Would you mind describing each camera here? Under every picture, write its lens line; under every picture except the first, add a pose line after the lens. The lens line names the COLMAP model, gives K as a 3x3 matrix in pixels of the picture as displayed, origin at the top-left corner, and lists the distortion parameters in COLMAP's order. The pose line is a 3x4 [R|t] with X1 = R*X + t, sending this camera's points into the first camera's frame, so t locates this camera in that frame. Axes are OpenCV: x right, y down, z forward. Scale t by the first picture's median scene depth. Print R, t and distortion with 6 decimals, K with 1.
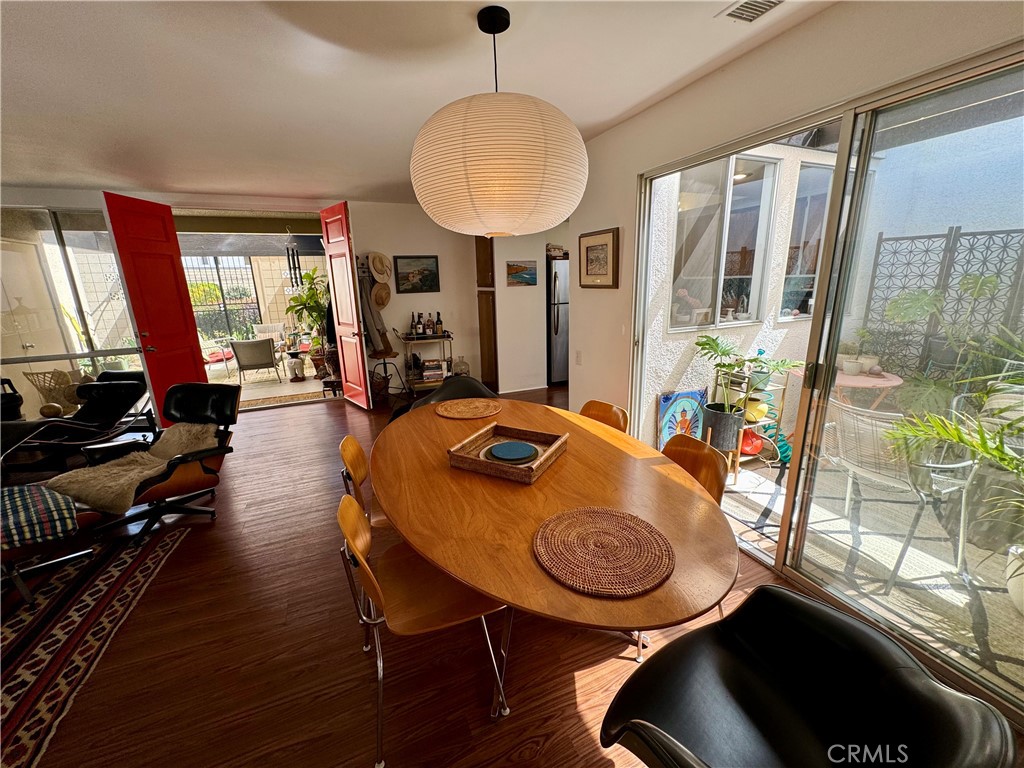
lens RADIAL K [[407.1, 0, 511.8], [0, 407.1, 383.6], [0, 0, 1]] dist [0.004540, -0.001711]
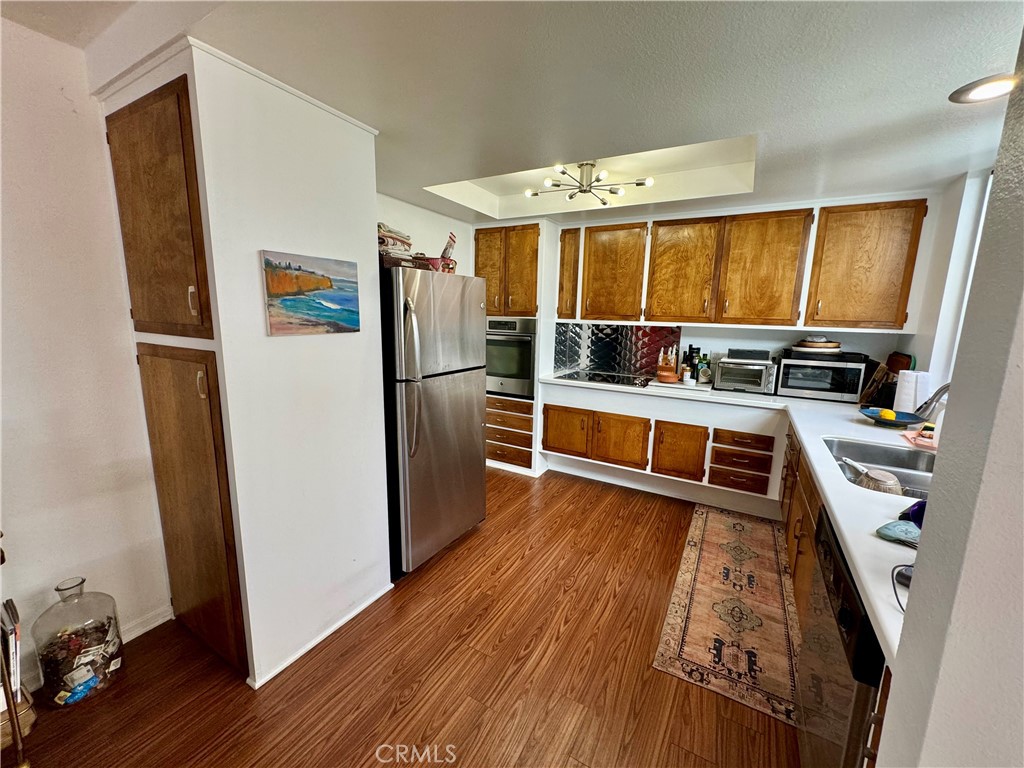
lens RADIAL K [[407.1, 0, 512.8], [0, 407.1, 382.2], [0, 0, 1]] dist [0.004540, -0.001711]
pose [[0.805691, -0.055957, 0.589688, -0.042397], [0.104659, 0.993313, -0.048738, -0.166199], [-0.583017, 0.100984, 0.806159, 0.638980]]
